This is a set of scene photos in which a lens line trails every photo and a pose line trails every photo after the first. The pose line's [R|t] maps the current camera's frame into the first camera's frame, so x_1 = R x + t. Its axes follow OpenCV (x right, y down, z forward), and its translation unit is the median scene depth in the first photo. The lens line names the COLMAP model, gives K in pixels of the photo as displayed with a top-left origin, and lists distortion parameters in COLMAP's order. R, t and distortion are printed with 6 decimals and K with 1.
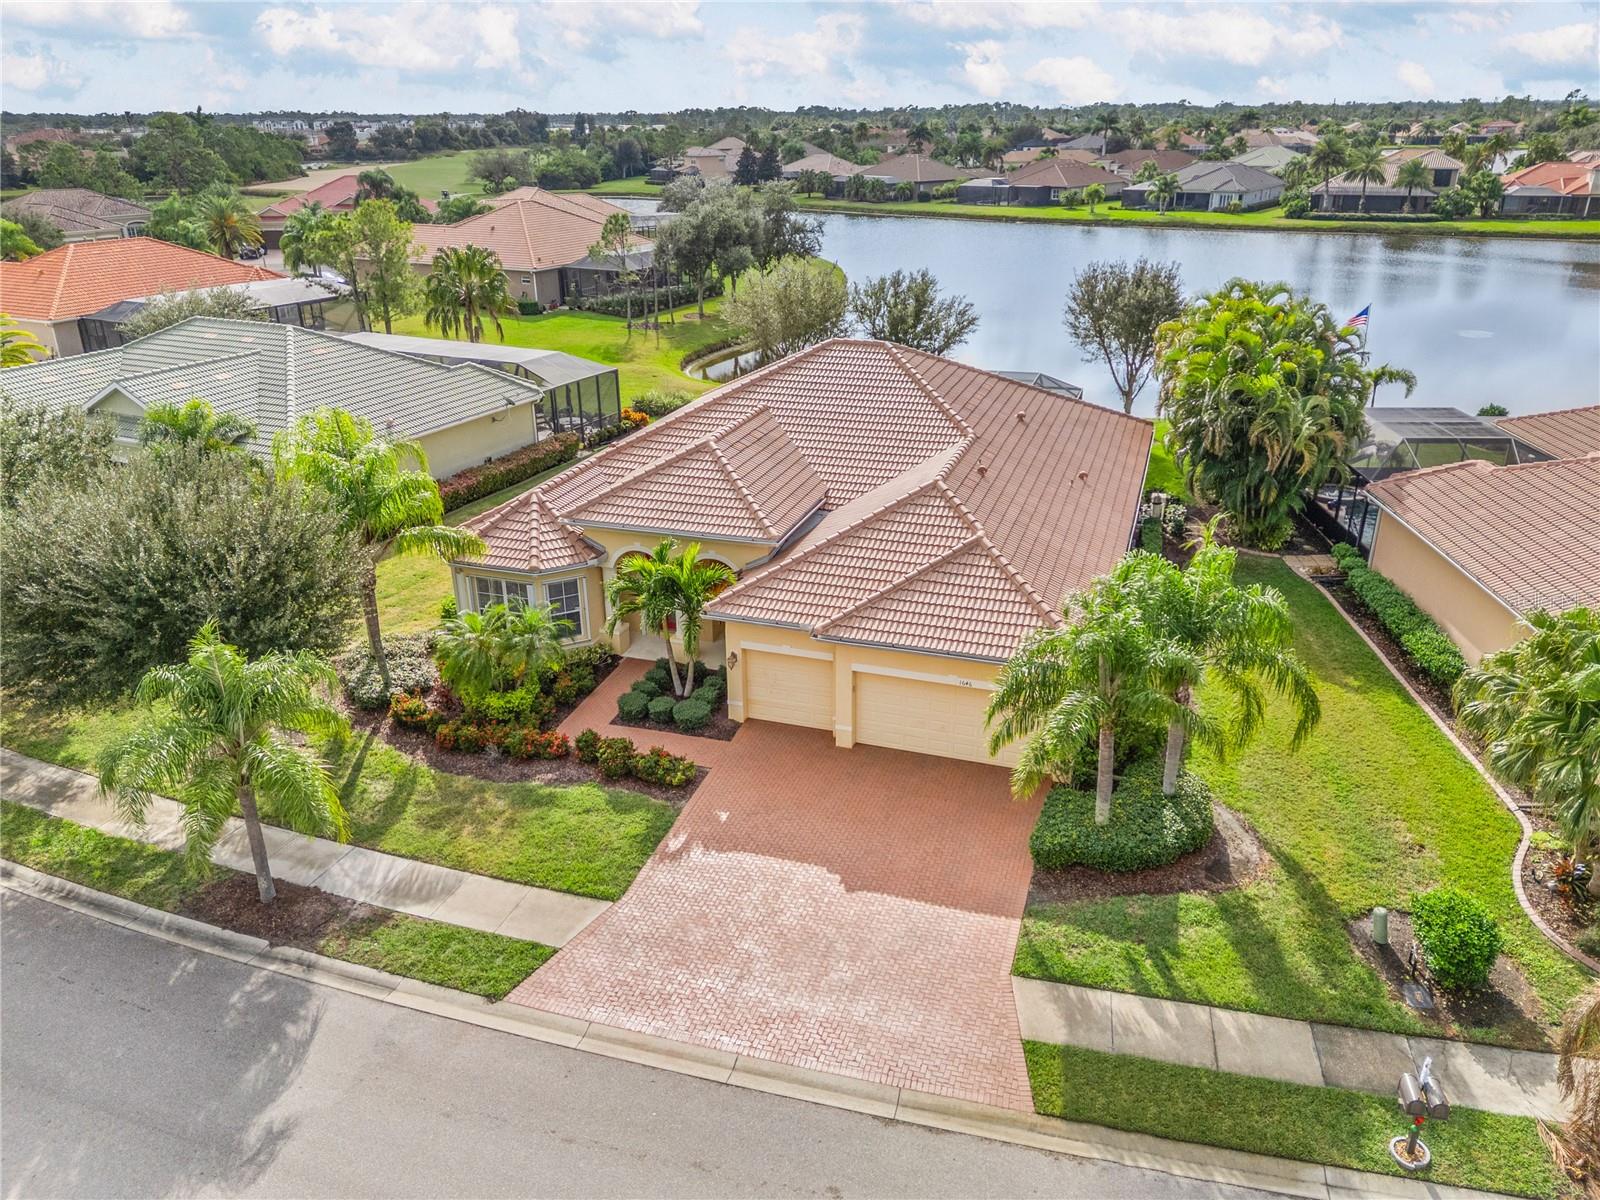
lens RADIAL K [[1148.9, 0, 800.0], [0, 1148.9, 600.0], [0, 0, 1]] dist [0.087037, -0.092041]
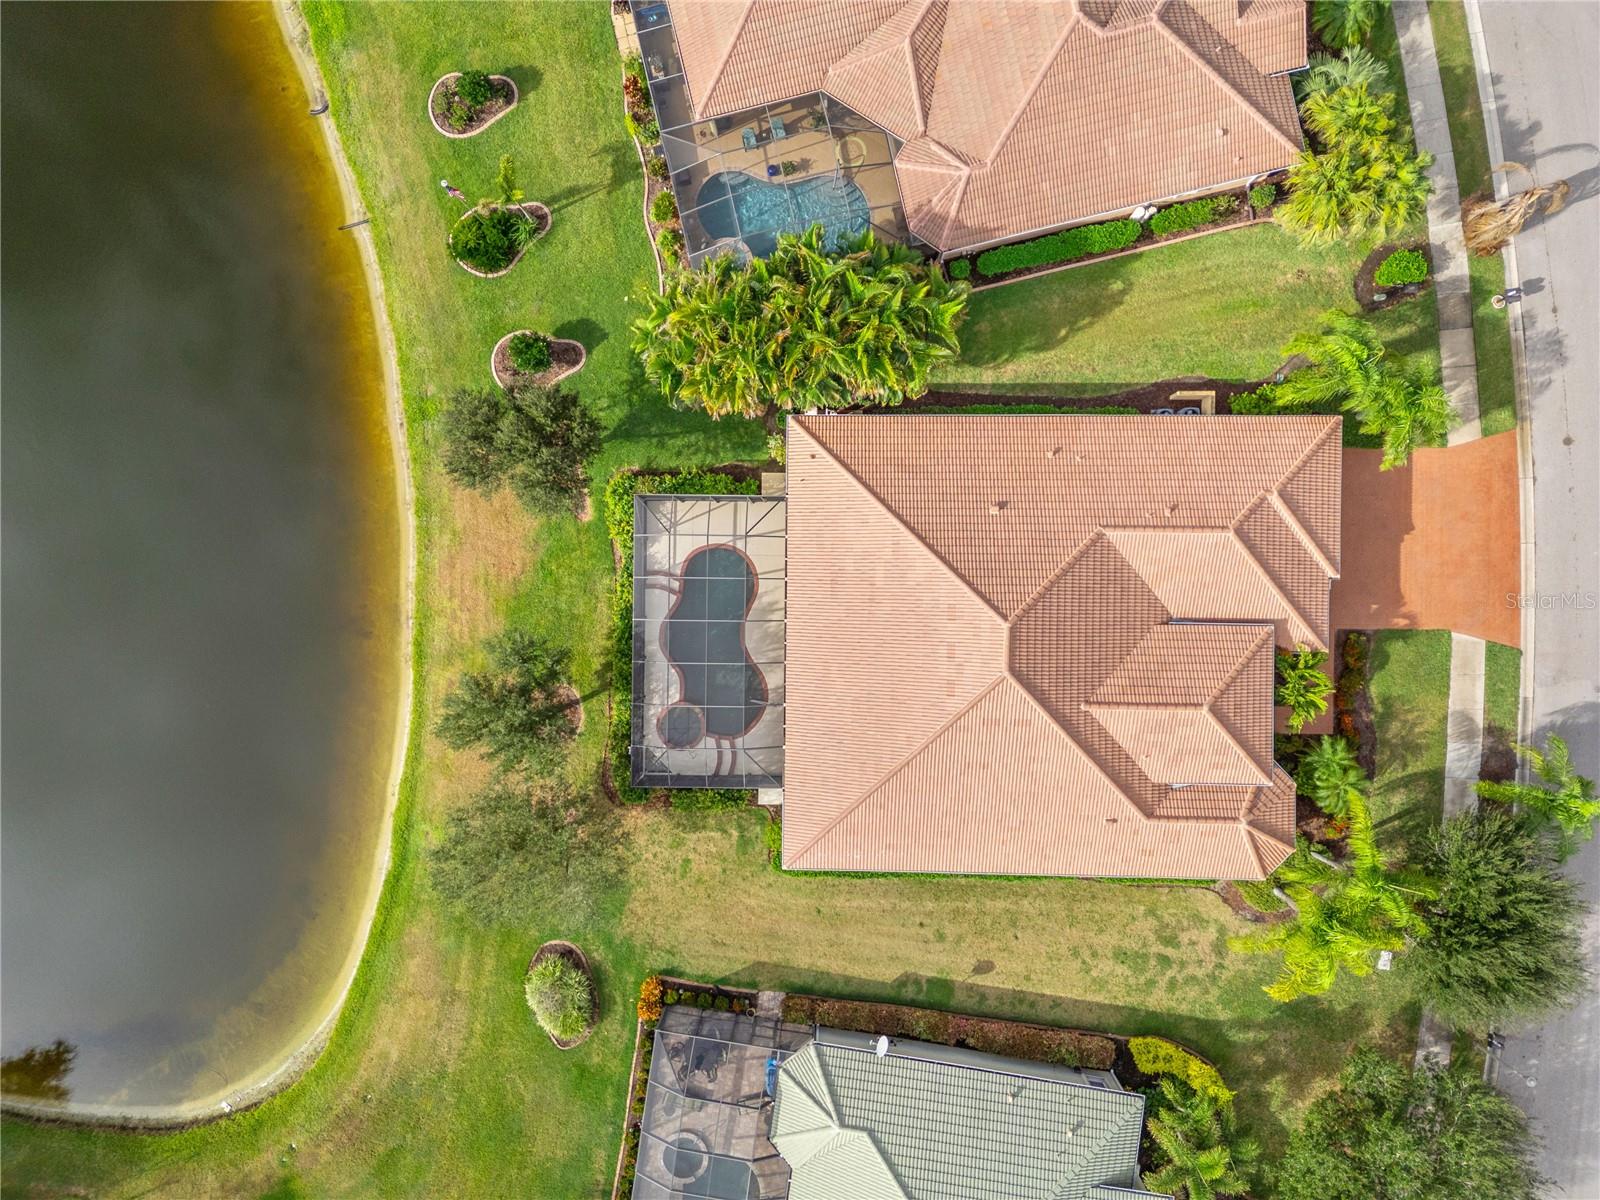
lens RADIAL K [[1115.5, 0, 800.0], [0, 1115.5, 600.0], [0, 0, 1]] dist [0.080602, -0.078291]
pose [[-0.304815, -0.952203, 0.019908, 0.160638], [0.392667, -0.106601, 0.913482, -1.556811], [-0.867698, 0.286260, 0.406392, 0.861296]]
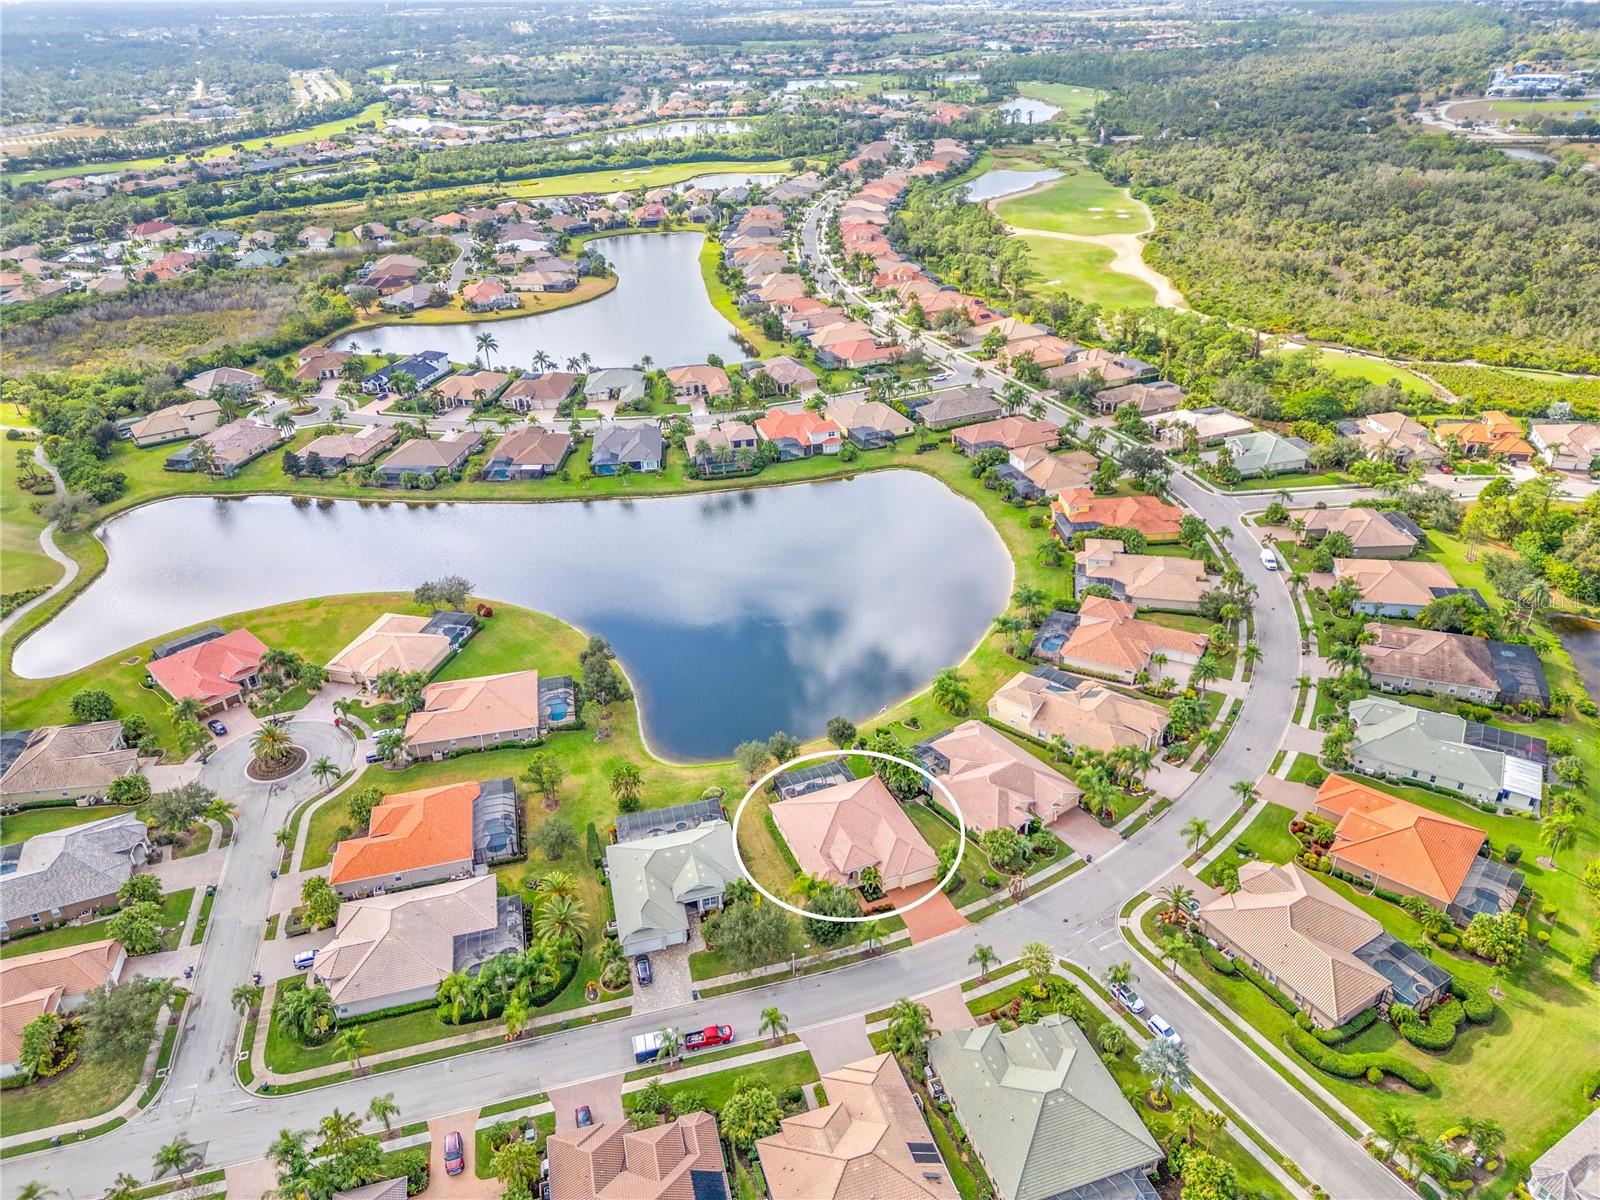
lens RADIAL K [[1115.5, 0, 800.0], [0, 1115.5, 600.0], [0, 0, 1]] dist [0.080602, -0.078291]
pose [[0.759603, -0.319129, 0.566710, -2.826171], [0.259686, 0.947691, 0.185593, -2.223321], [-0.596294, 0.006189, 0.802742, -2.971669]]
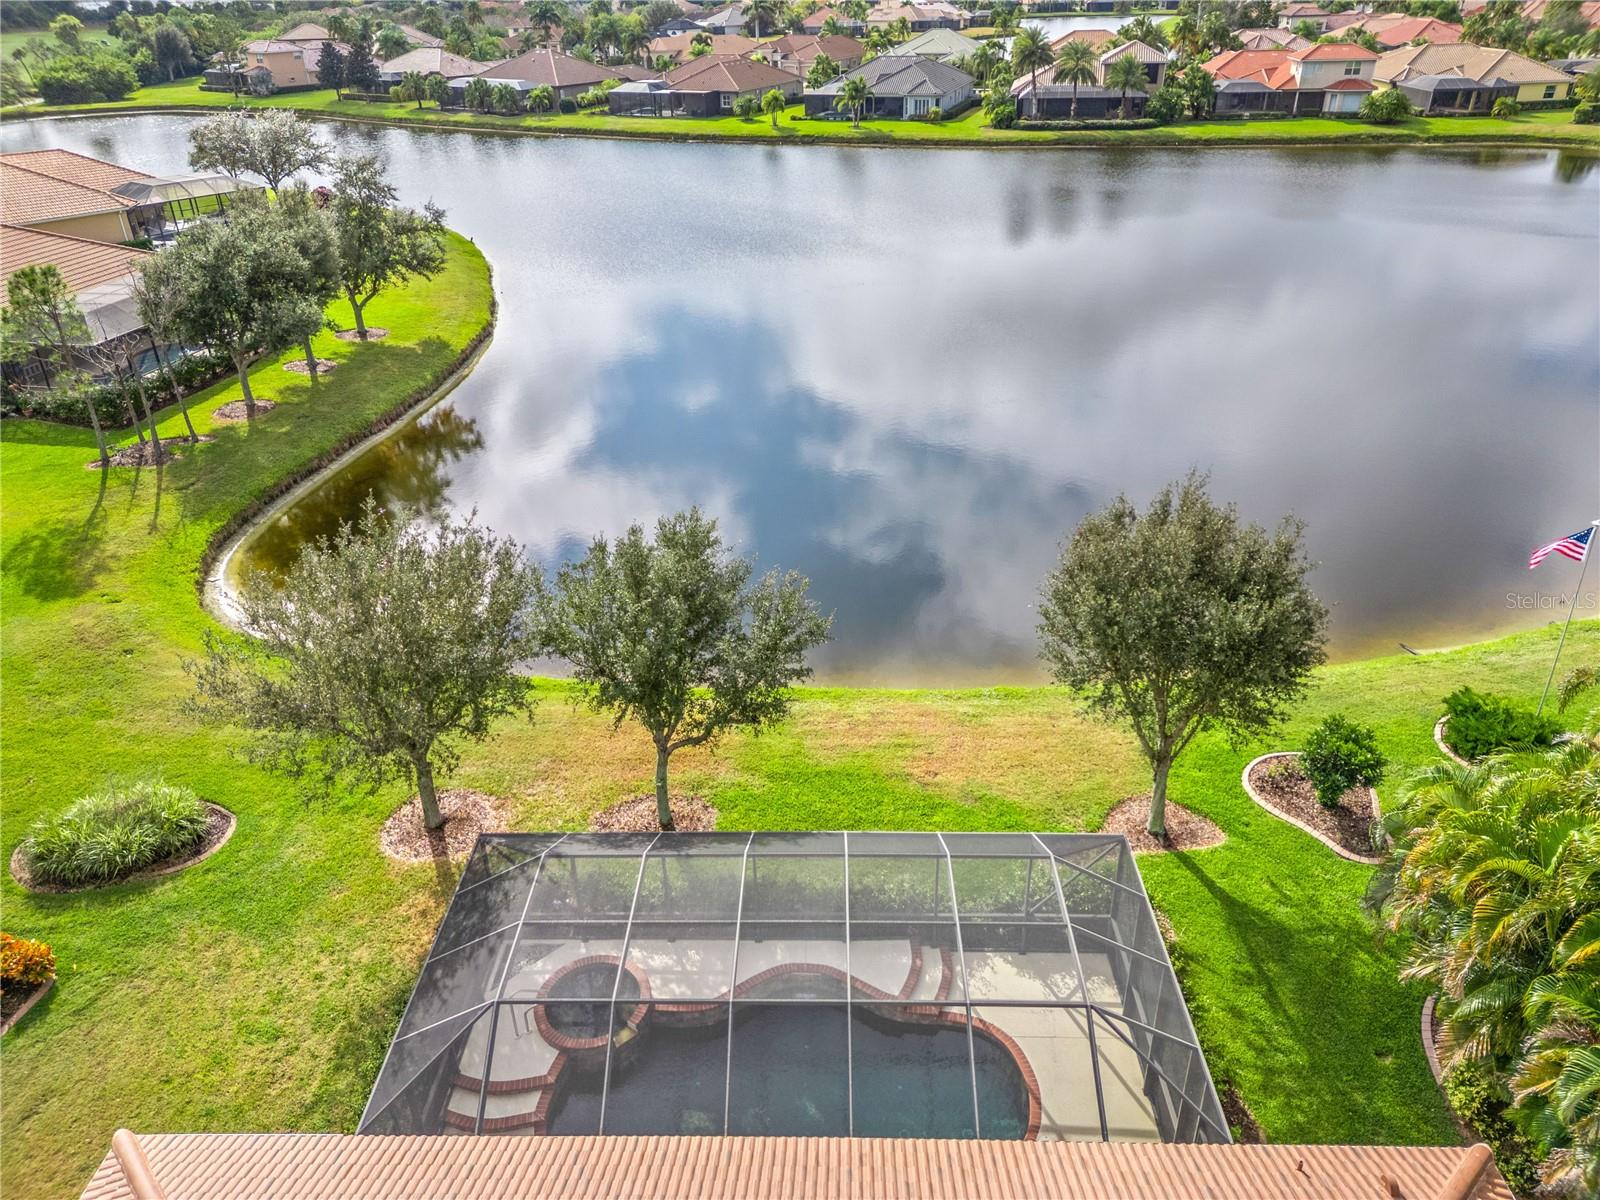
lens RADIAL K [[1115.5, 0, 800.0], [0, 1115.5, 600.0], [0, 0, 1]] dist [0.080602, -0.078291]
pose [[0.955676, -0.152753, 0.251693, 0.063235], [0.124637, 0.984400, 0.124189, -0.533995], [-0.266737, -0.087314, 0.959806, 1.031992]]
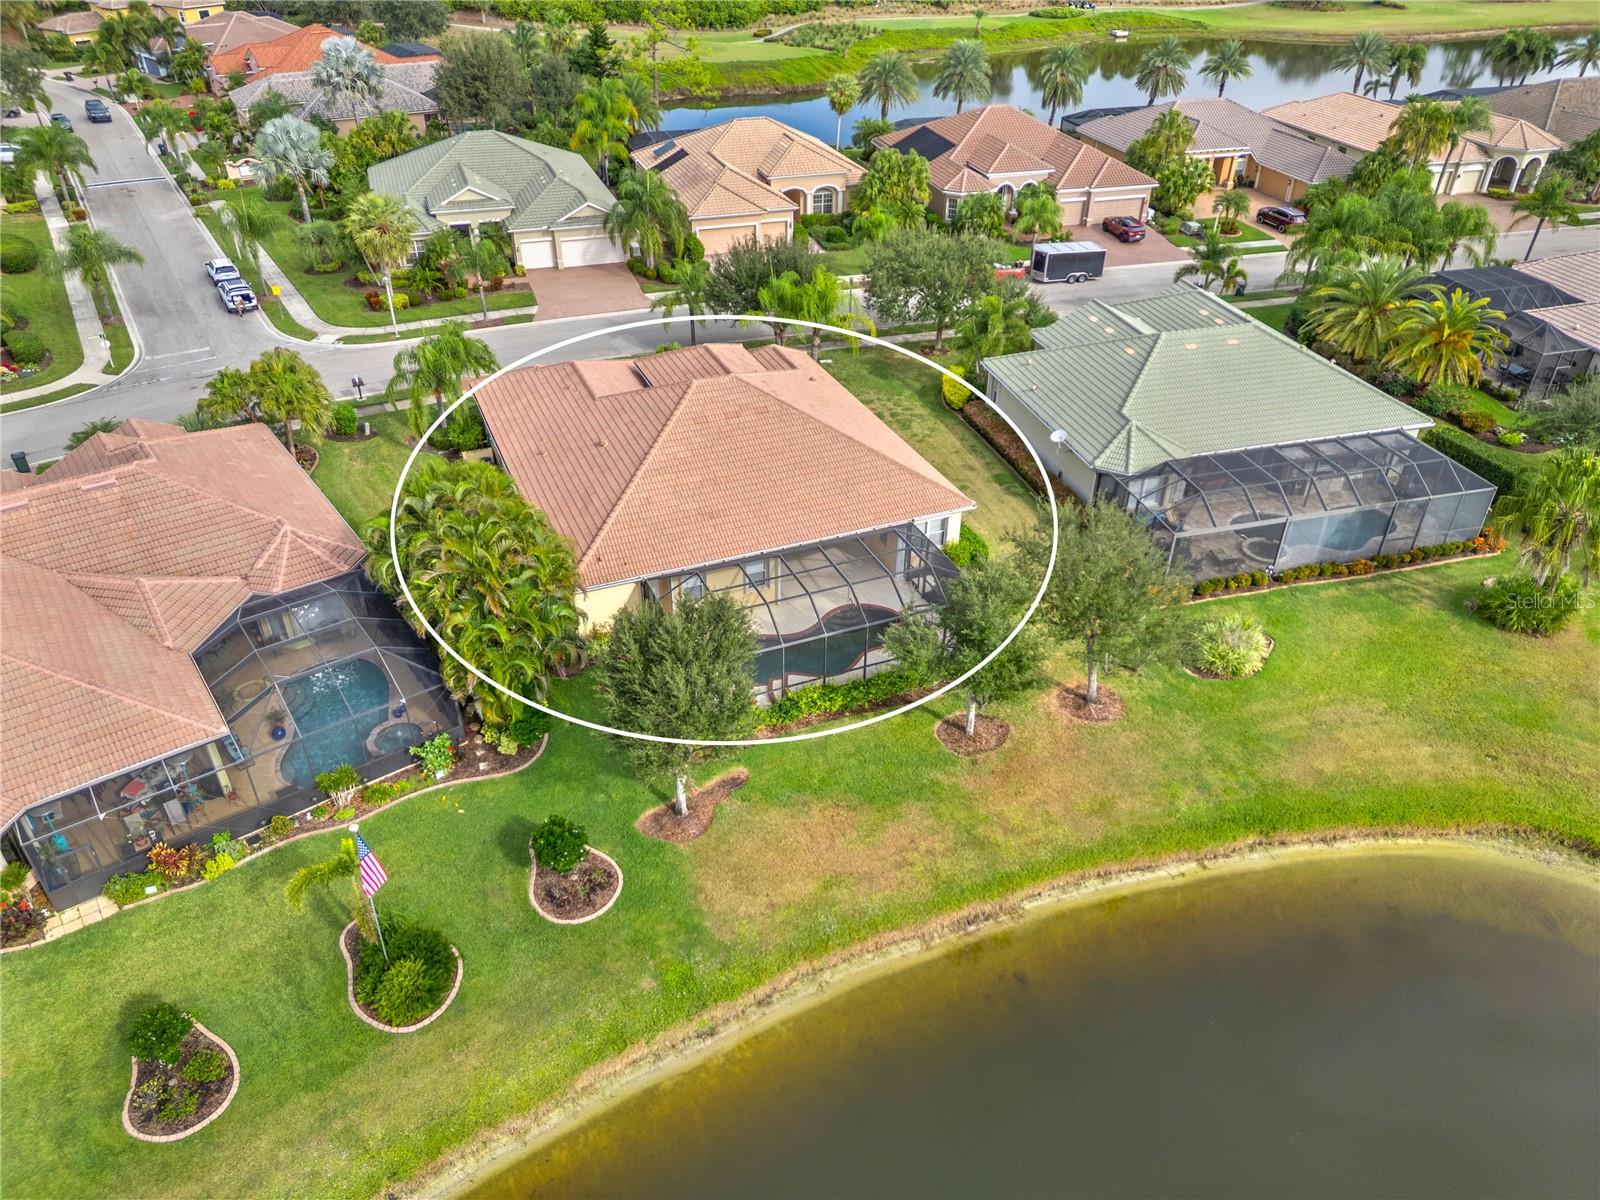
lens RADIAL K [[1109.1, 0, 800.0], [0, 1109.1, 600.0], [0, 0, 1]] dist [0.056137, -0.052315]
pose [[-0.750980, 0.377405, -0.541844, 0.952398], [-0.252191, 0.594442, 0.763569, -1.332317], [0.610270, 0.710073, -0.351236, 2.065075]]
